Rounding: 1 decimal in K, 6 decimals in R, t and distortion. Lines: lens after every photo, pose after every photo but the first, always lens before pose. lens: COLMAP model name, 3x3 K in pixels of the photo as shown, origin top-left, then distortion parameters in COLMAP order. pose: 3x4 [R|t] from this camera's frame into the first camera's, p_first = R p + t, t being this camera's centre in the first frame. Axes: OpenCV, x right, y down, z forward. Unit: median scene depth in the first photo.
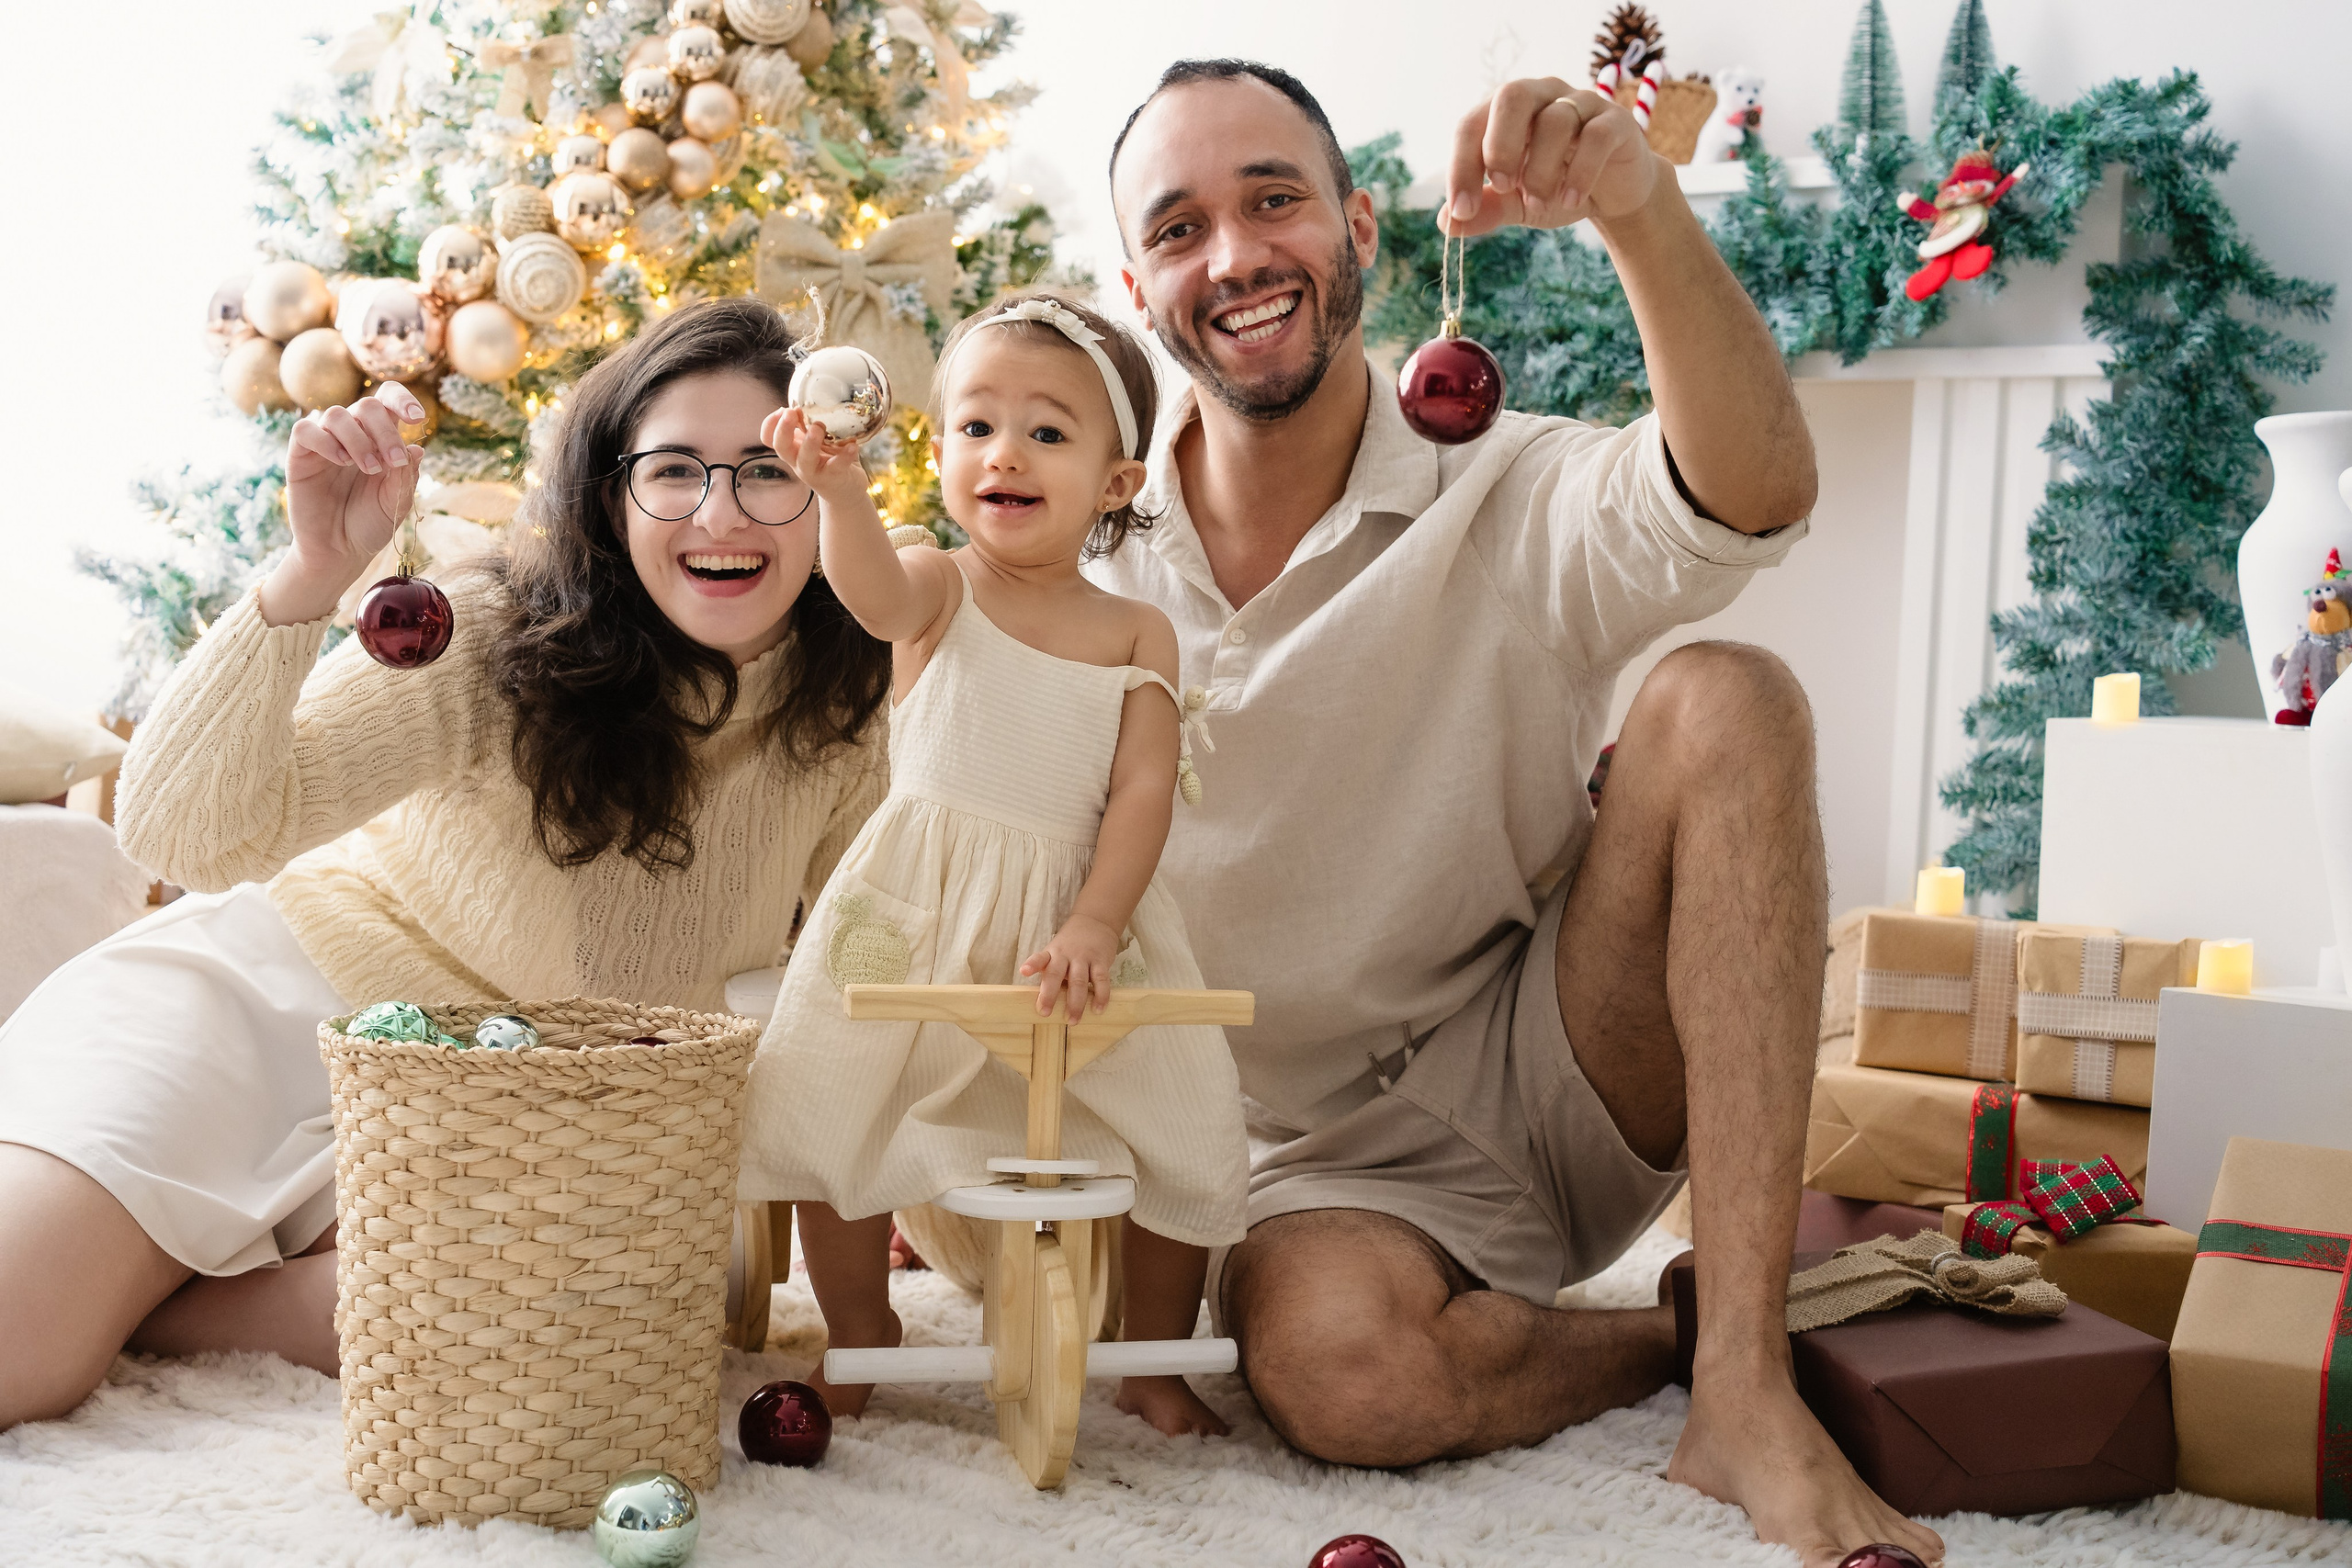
lens RADIAL K [[3231.0, 0, 1186.3], [0, 3231.0, 789.6], [0, 0, 1]] dist [0.012667, 0.000000]
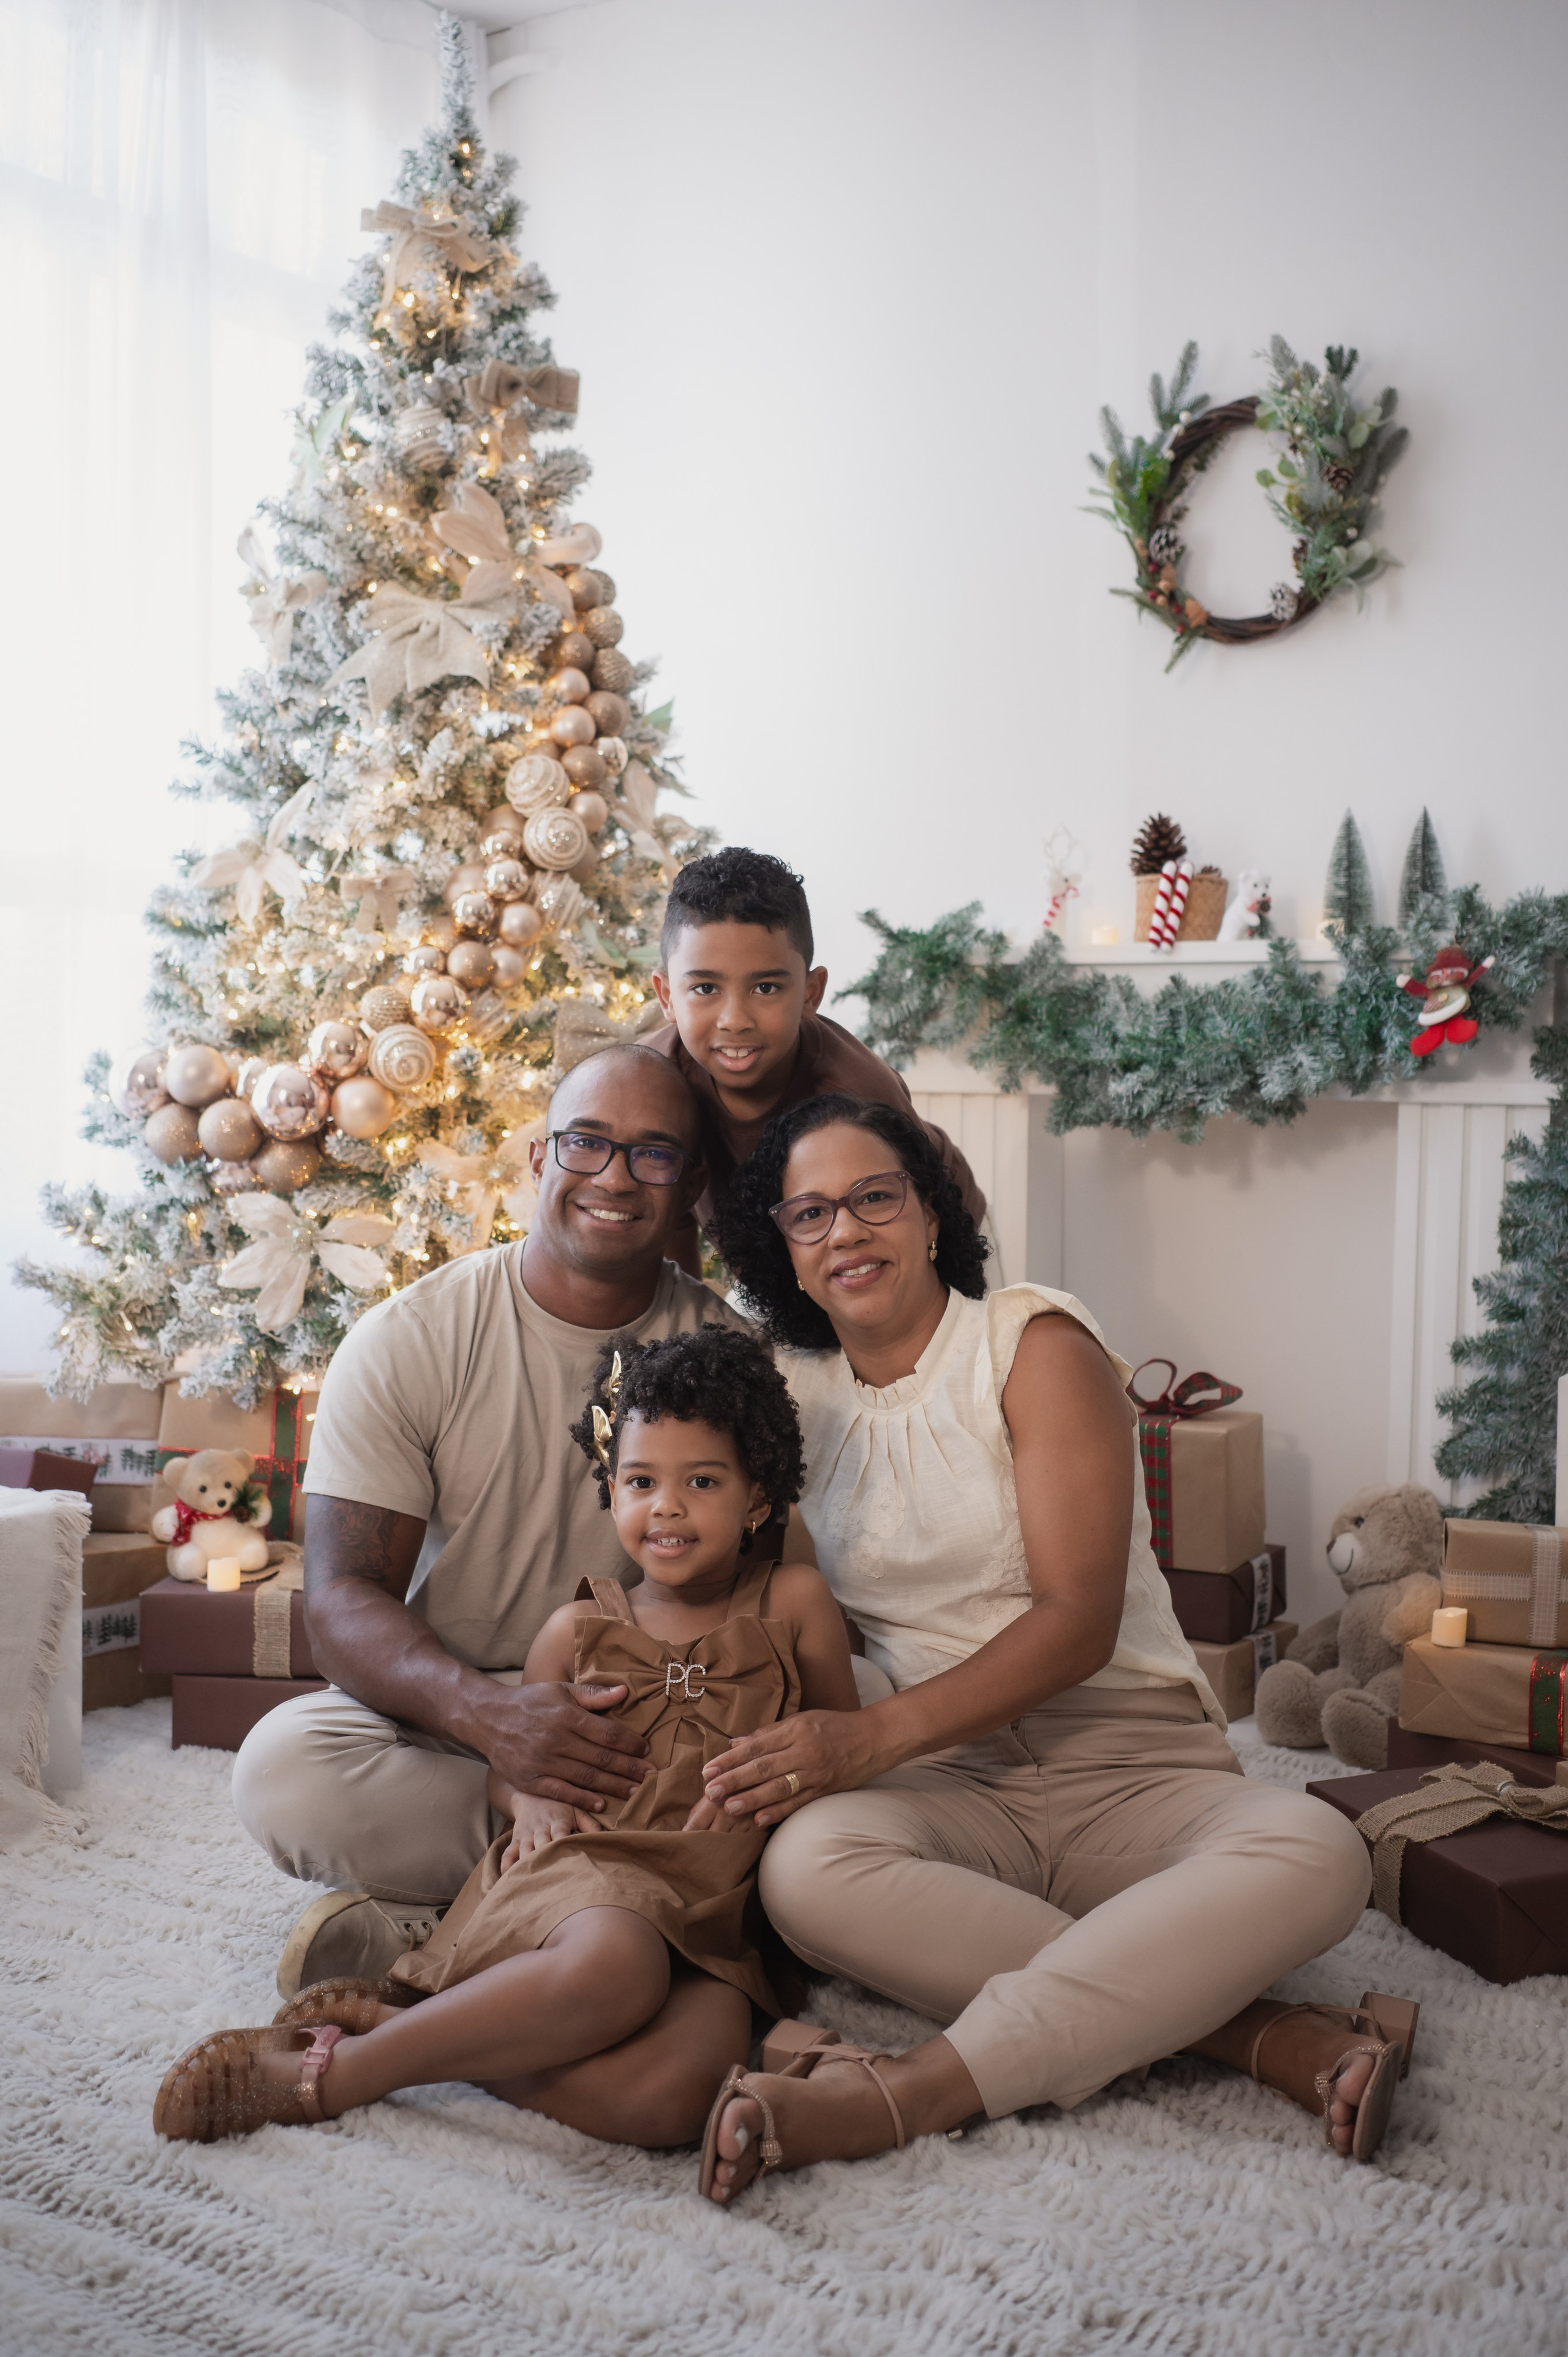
lens RADIAL K [[2436.2, 0, 798.2], [0, 2436.2, 1181.6], [0, 0, 1]] dist [0.013129, 0.000000]
pose [[0.991262, -0.030430, 0.128349, -0.164597], [0.031296, 0.999499, -0.004741, -0.095863], [-0.128140, 0.008717, 0.991718, -0.000990]]
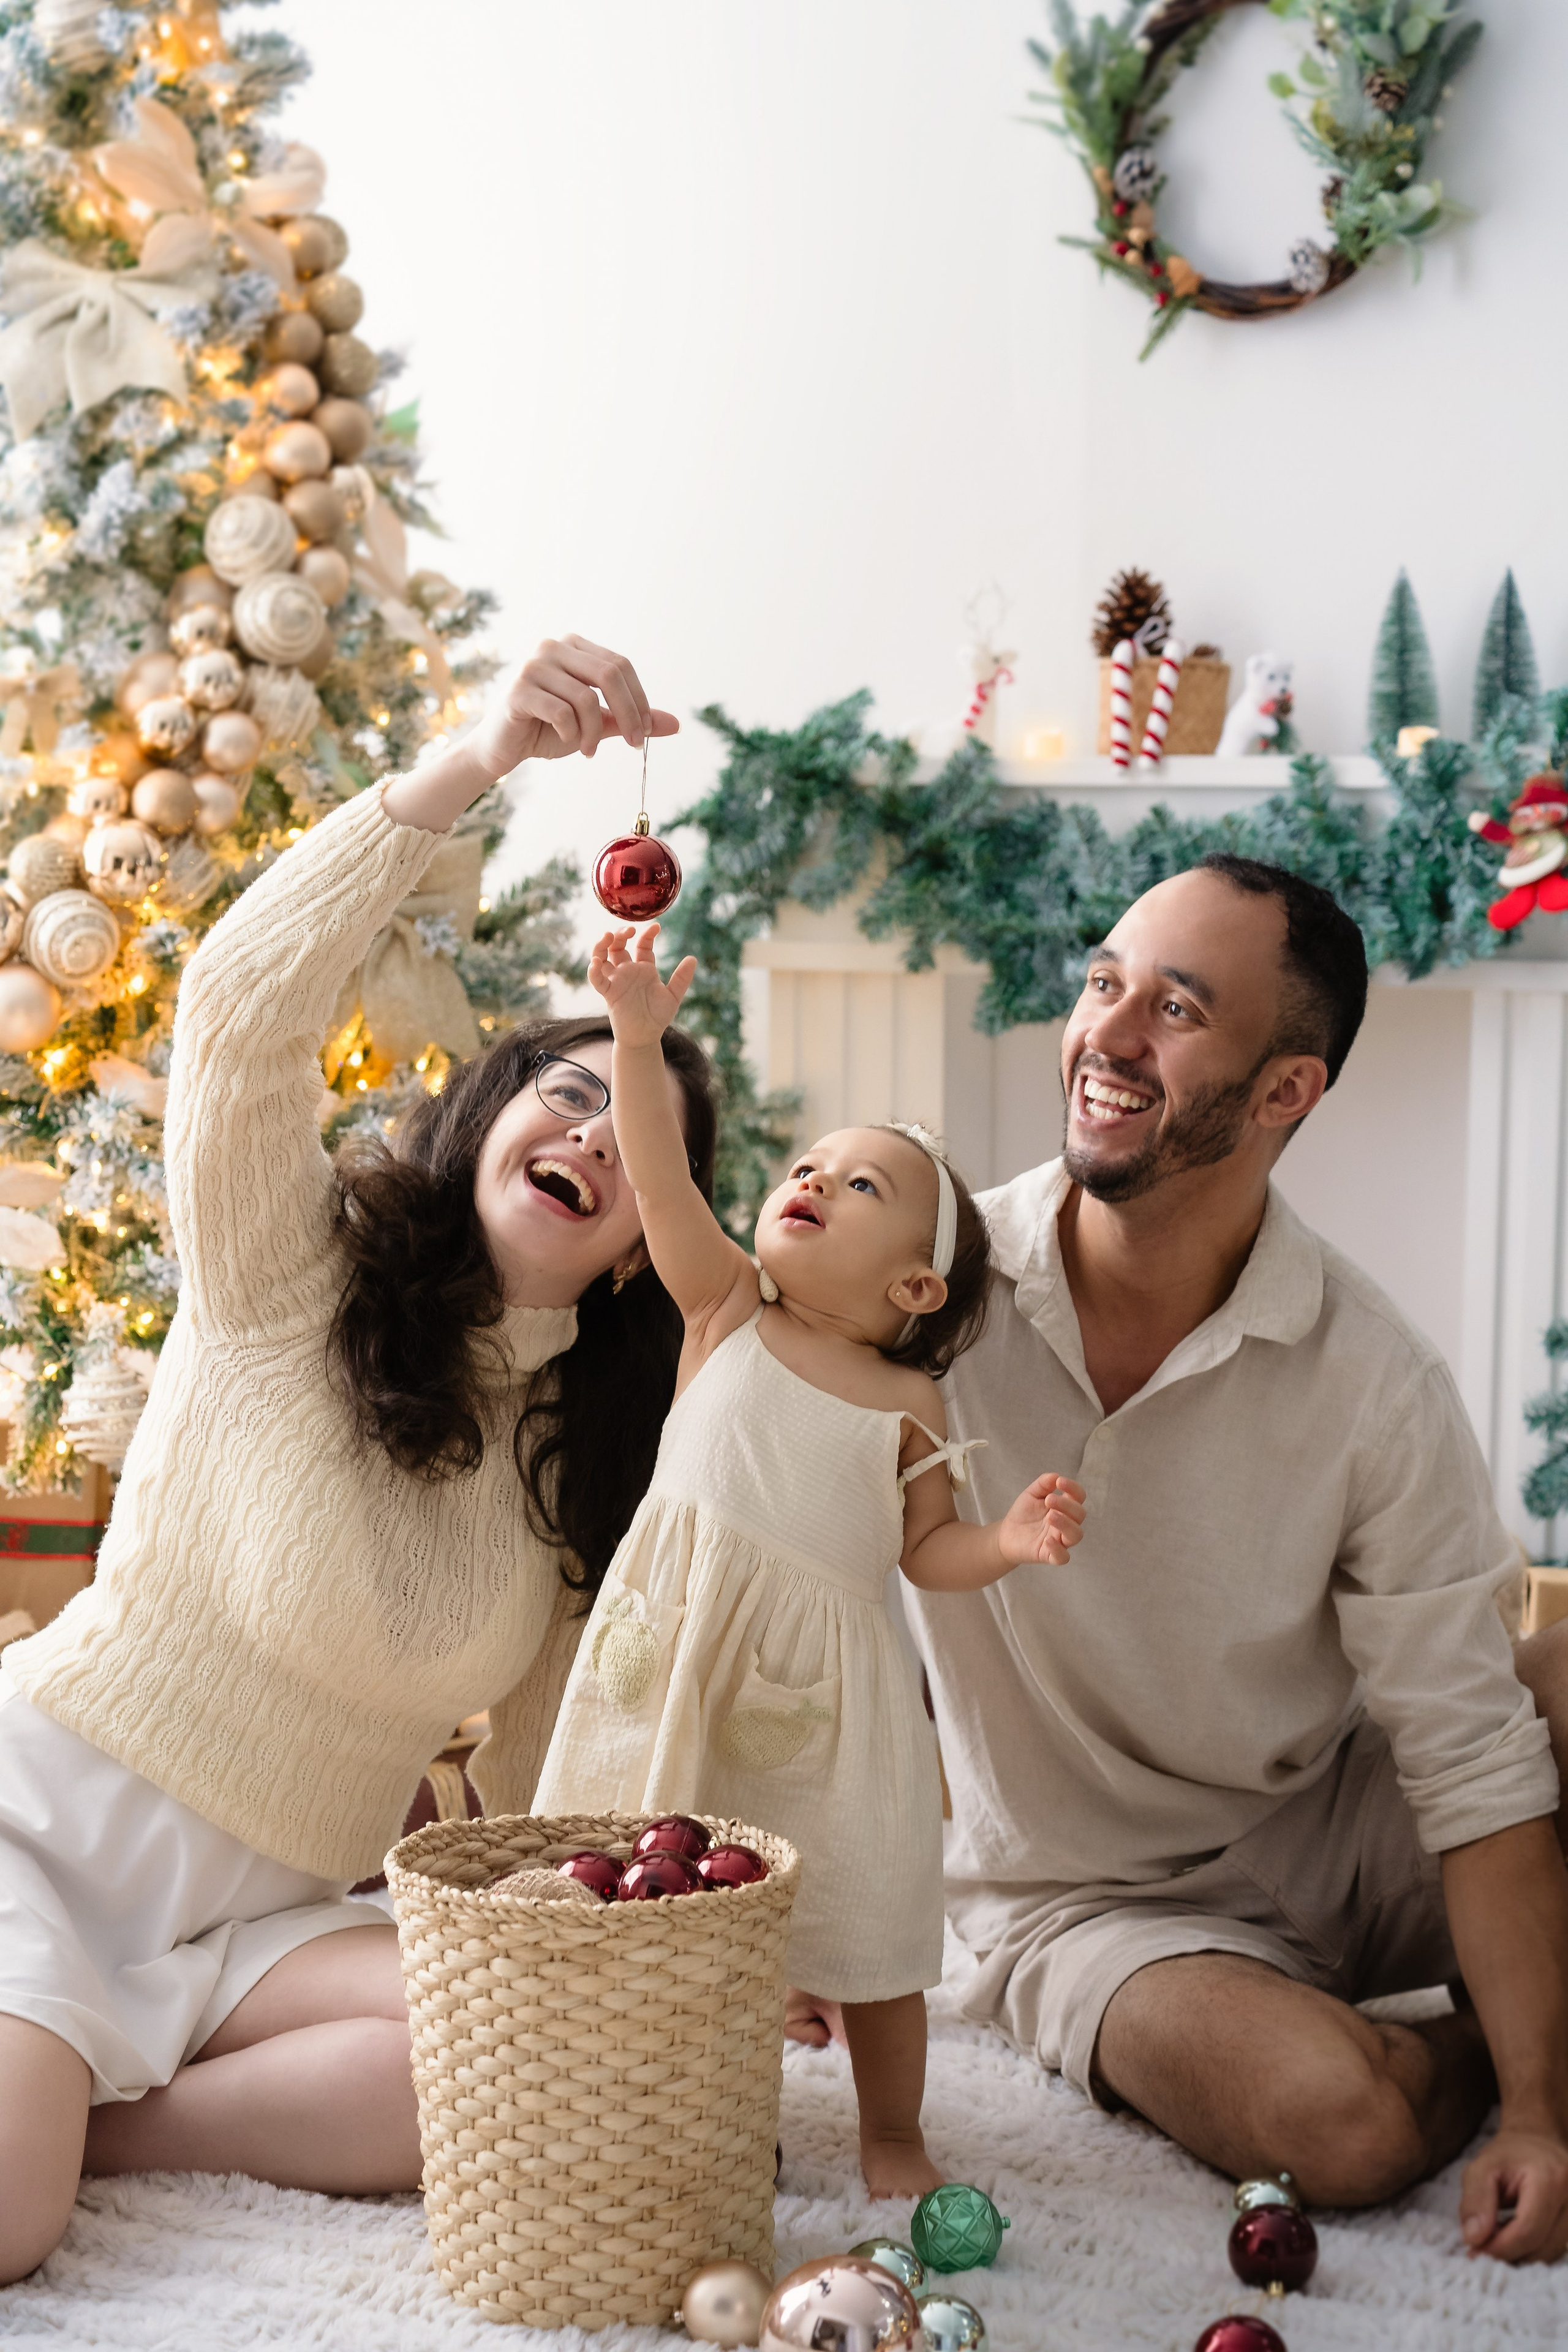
lens RADIAL K [[4402.0, 0, 780.0], [0, 4402.0, 1165.6], [0, 0, 1]] dist [-0.047035, 0.000000]
pose [[0.976707, -0.041028, 0.210617, -0.261855], [0.036336, 0.998999, 0.026103, -0.115988], [-0.211477, -0.017842, 0.977220, -0.255546]]
